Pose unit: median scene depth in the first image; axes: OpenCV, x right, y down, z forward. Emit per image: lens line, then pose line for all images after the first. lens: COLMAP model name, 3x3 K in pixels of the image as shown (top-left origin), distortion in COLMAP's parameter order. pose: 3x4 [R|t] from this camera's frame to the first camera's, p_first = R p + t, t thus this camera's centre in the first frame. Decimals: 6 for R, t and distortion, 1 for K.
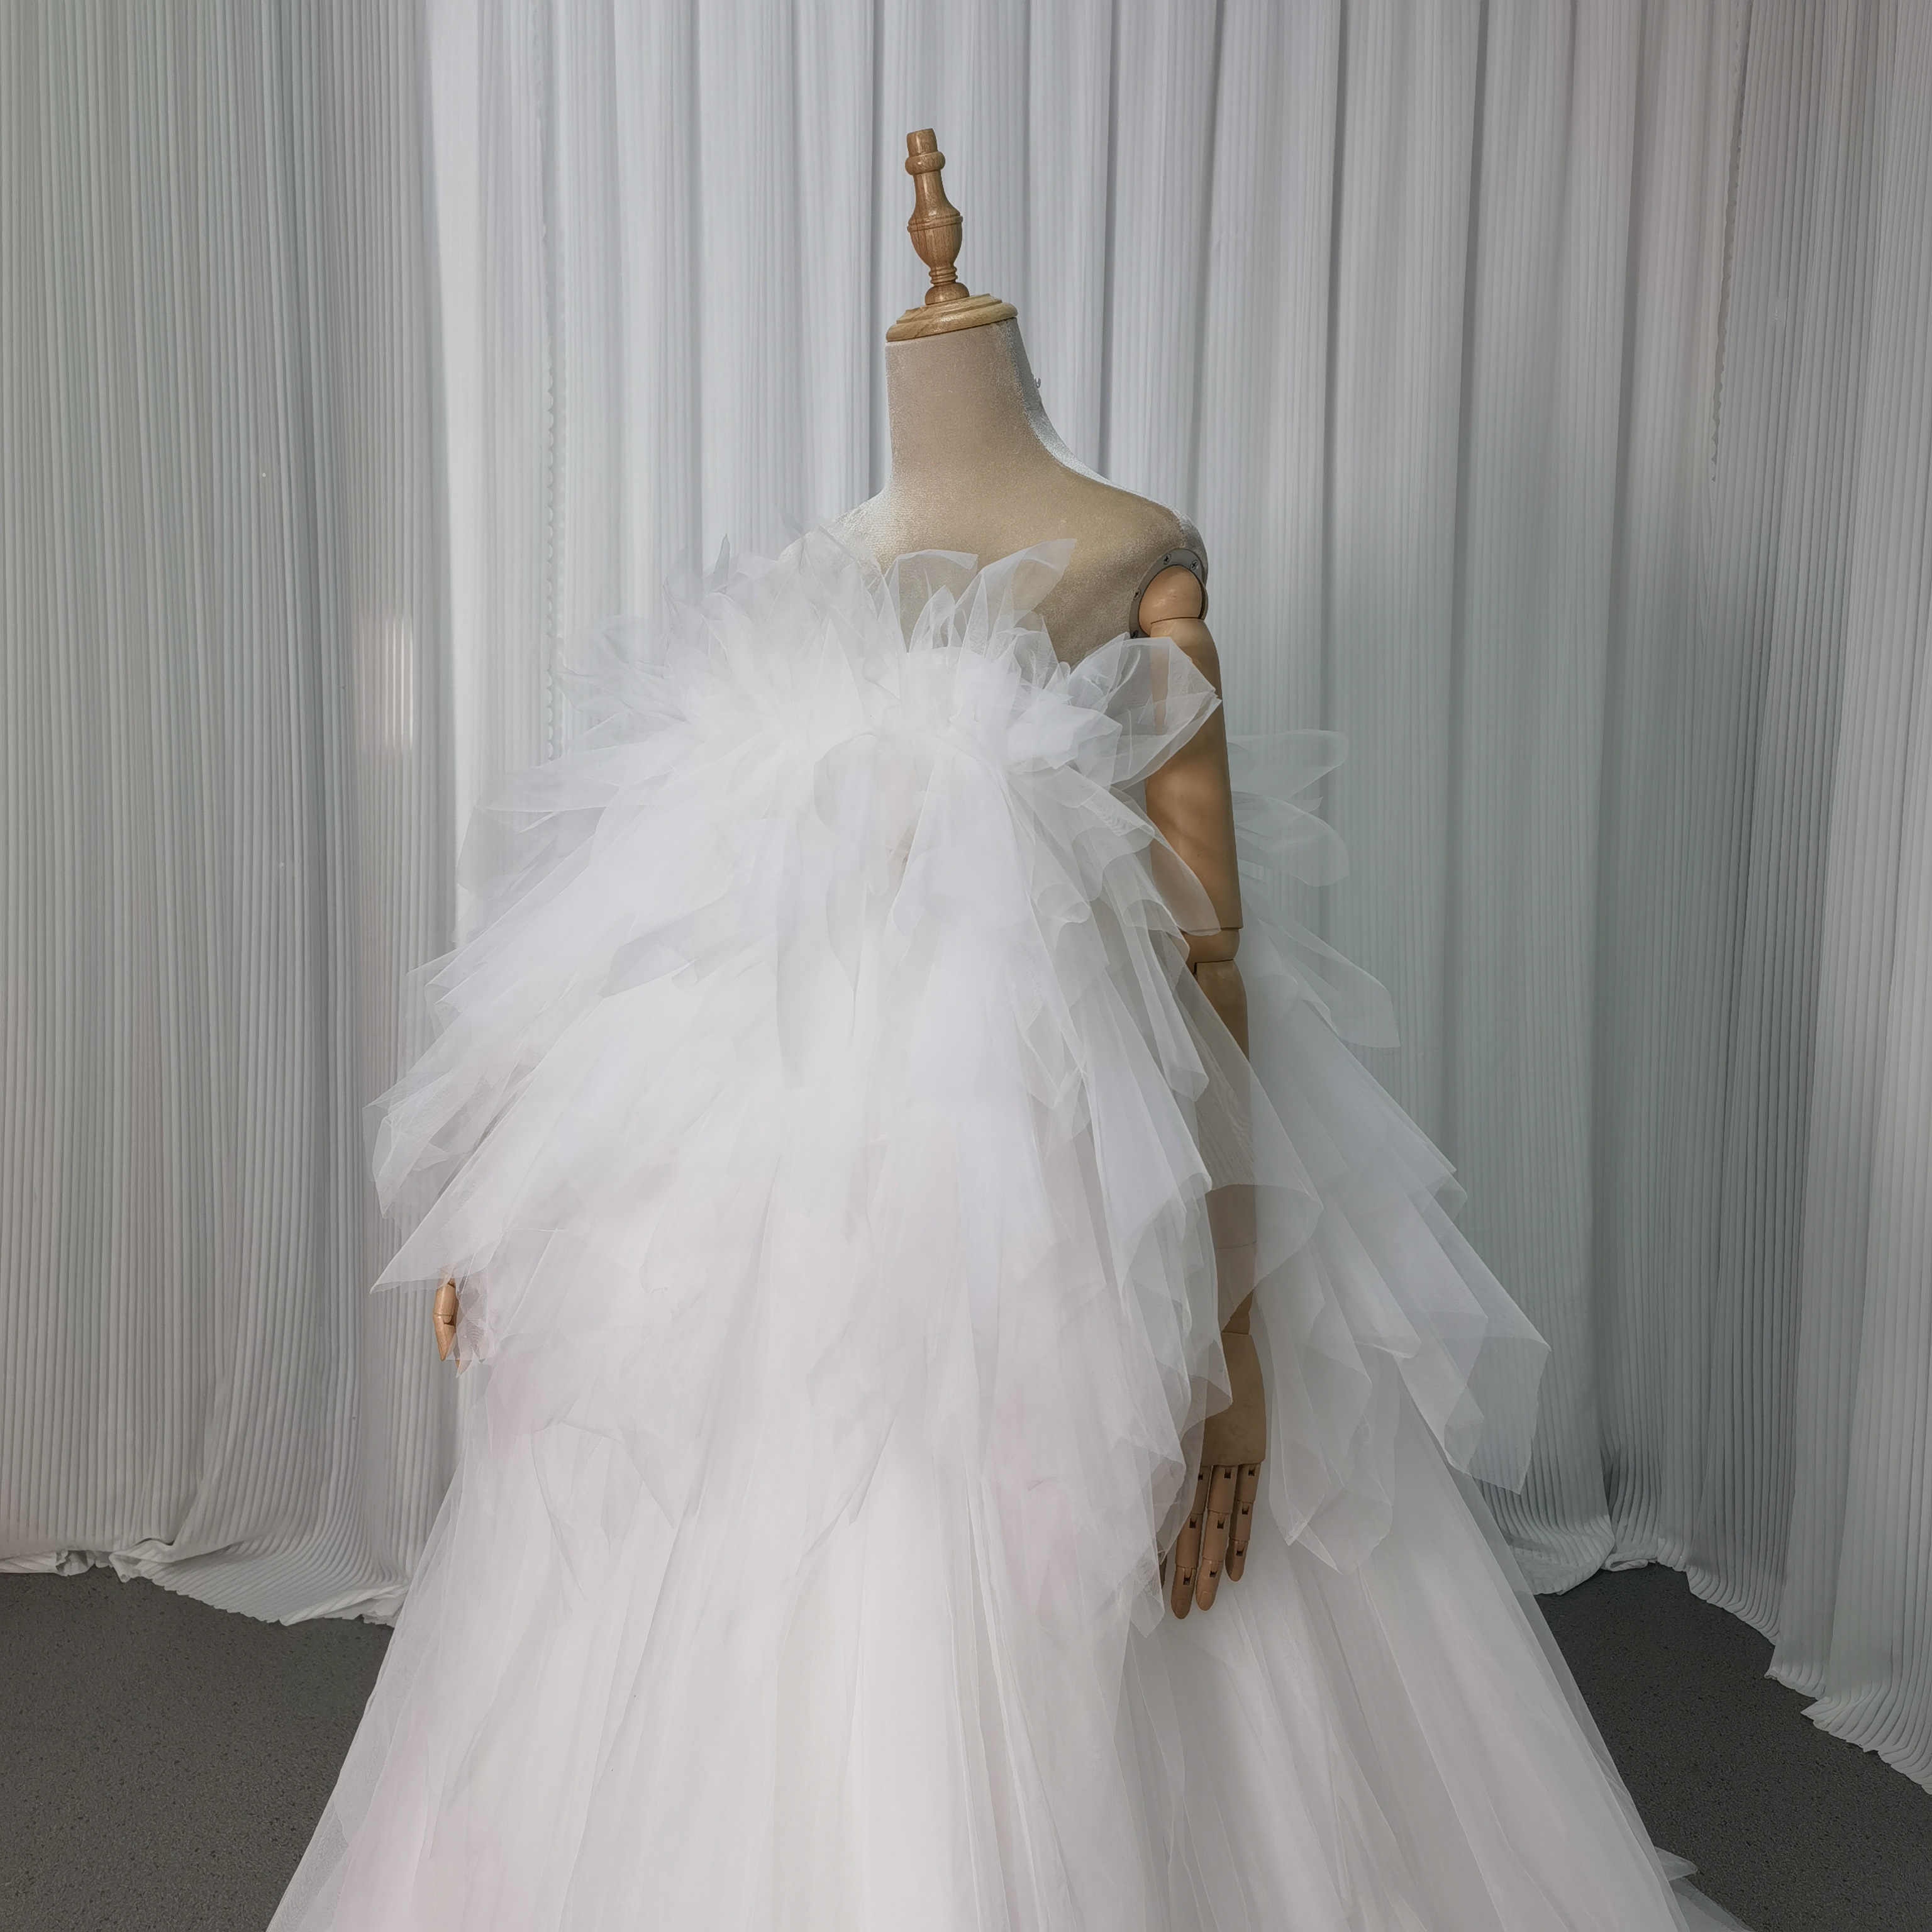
lens RADIAL K [[1998.5, 0, 963.5], [0, 1998.5, 957.9], [0, 0, 1]] dist [0.156160, -0.171049]
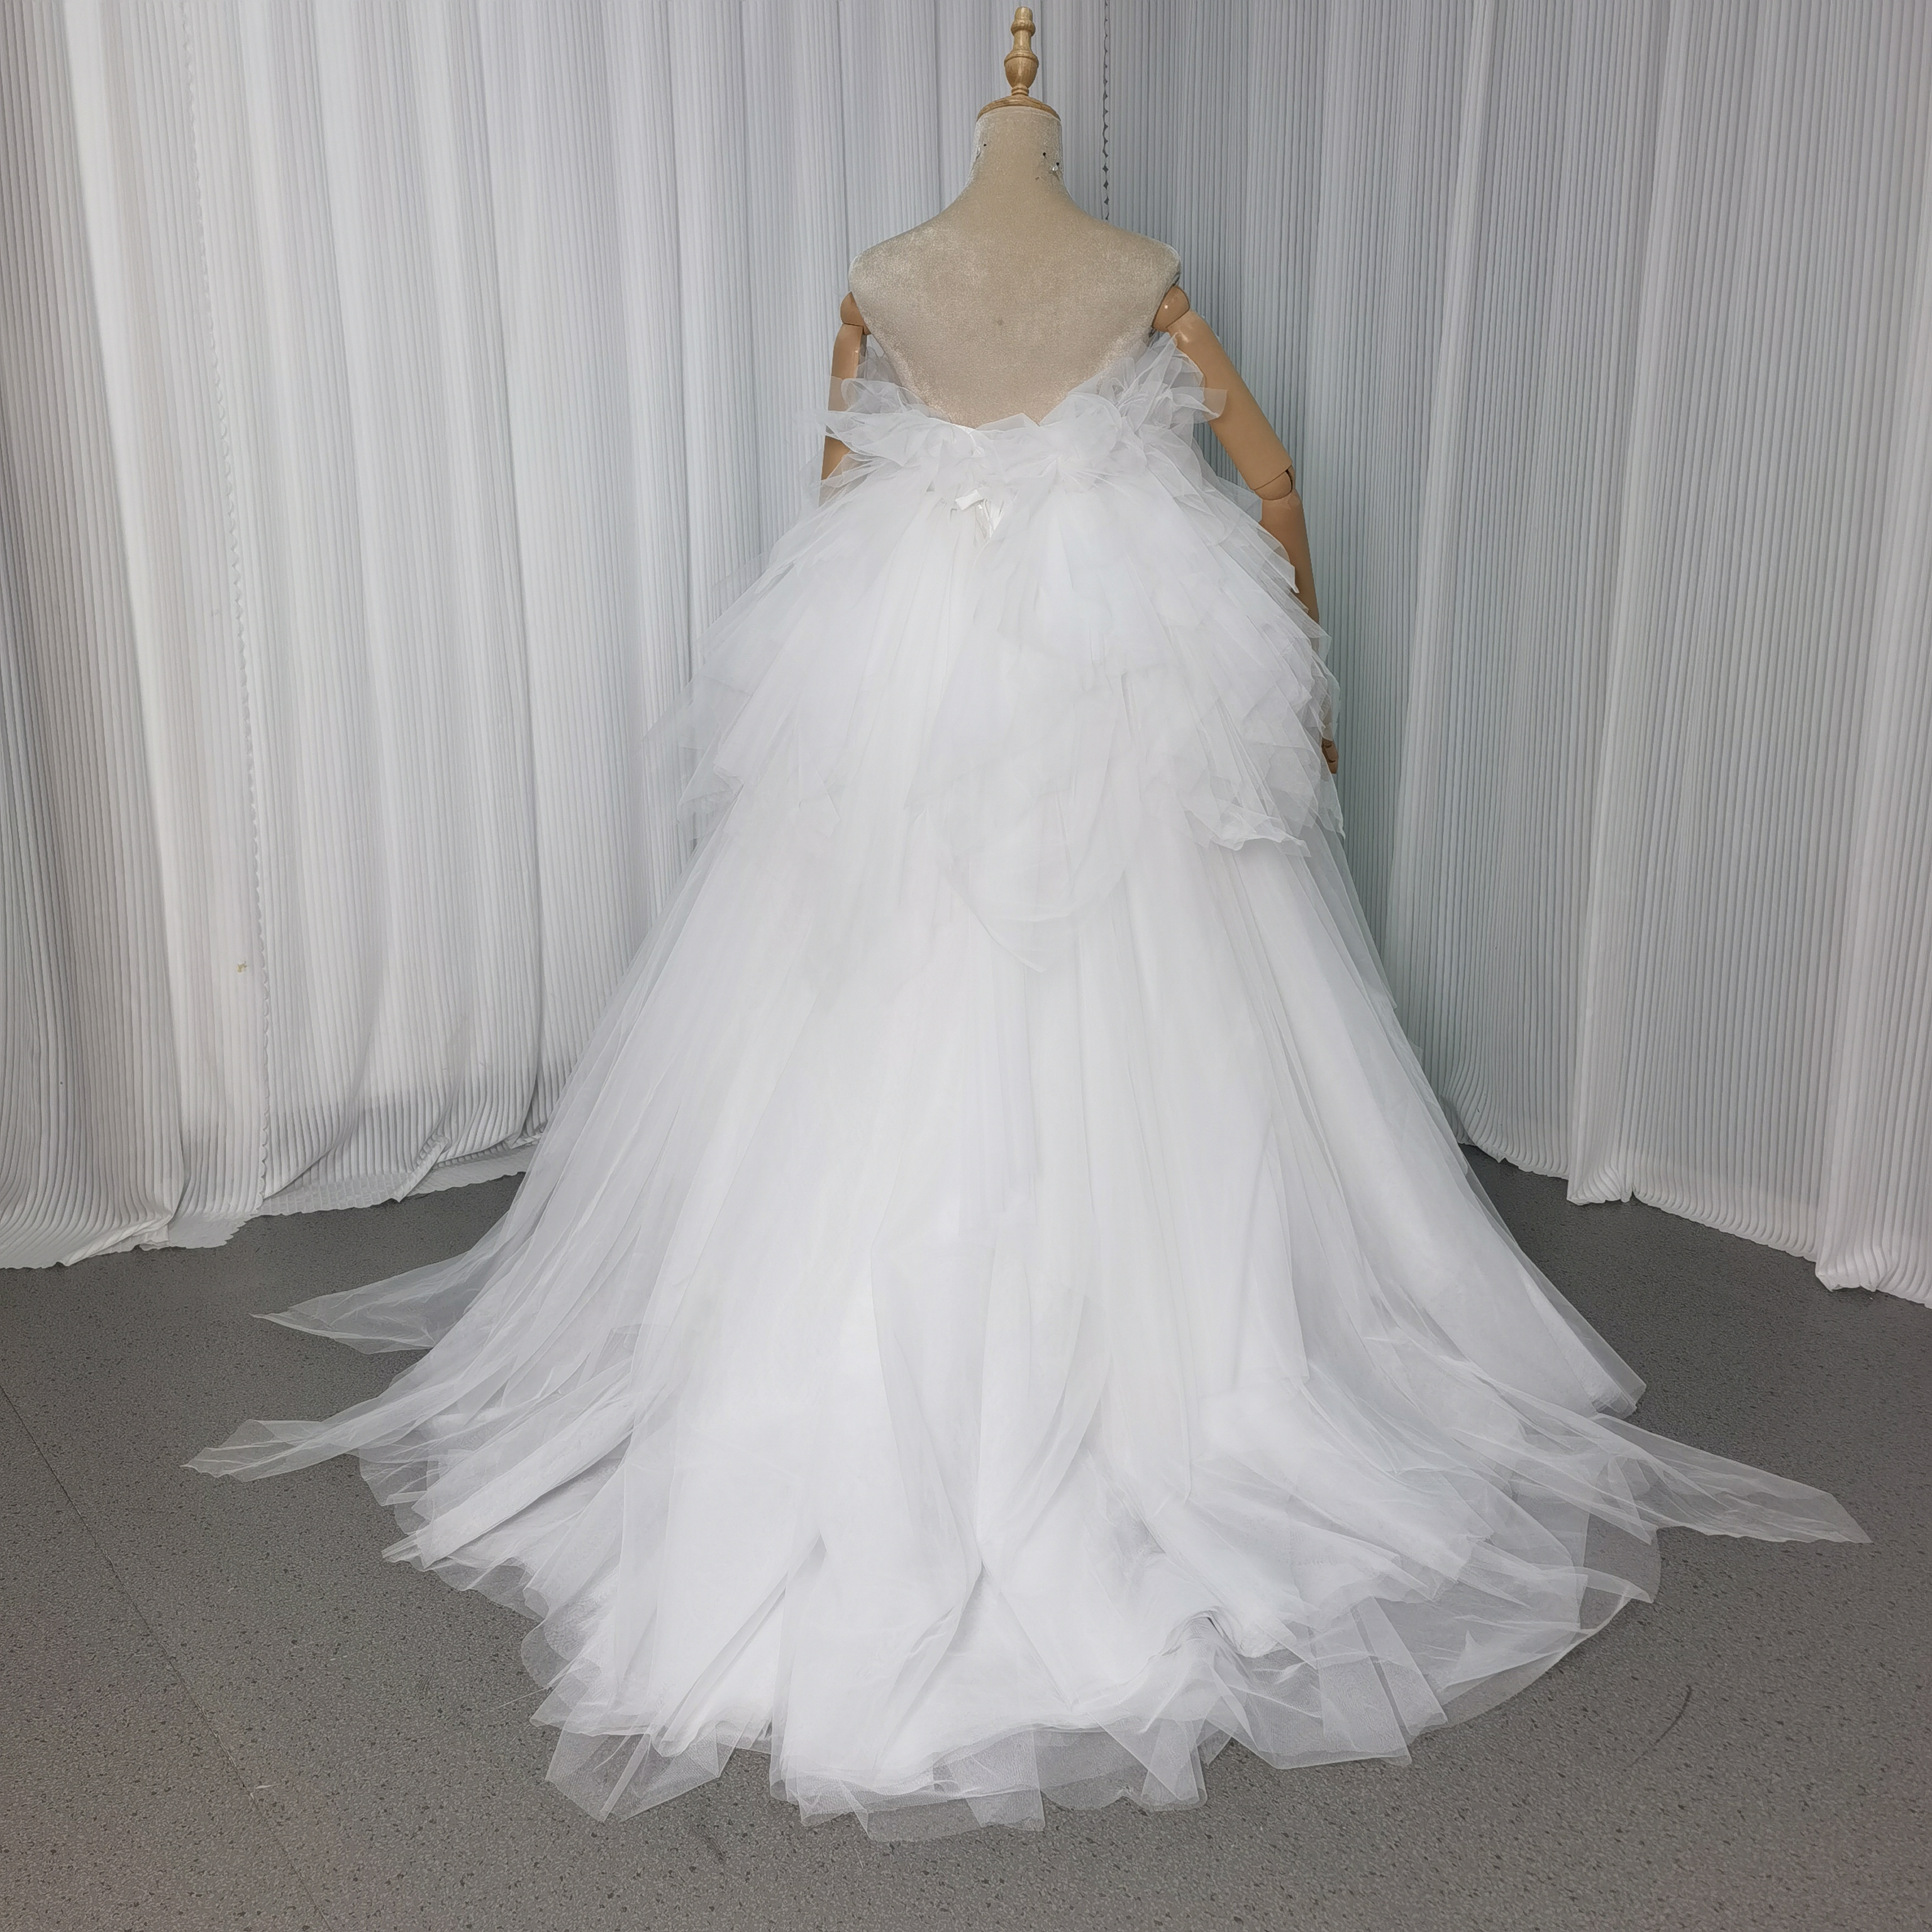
lens RADIAL K [[1987.7, 0, 966.0], [0, 1987.7, 966.0], [0, 0, 1]] dist [0.101756, -0.009111]
pose [[0.873277, -0.132789, 0.468779, -0.391718], [0.078187, 0.987868, 0.134176, 0.069165], [-0.480909, -0.080520, 0.873065, -0.117651]]
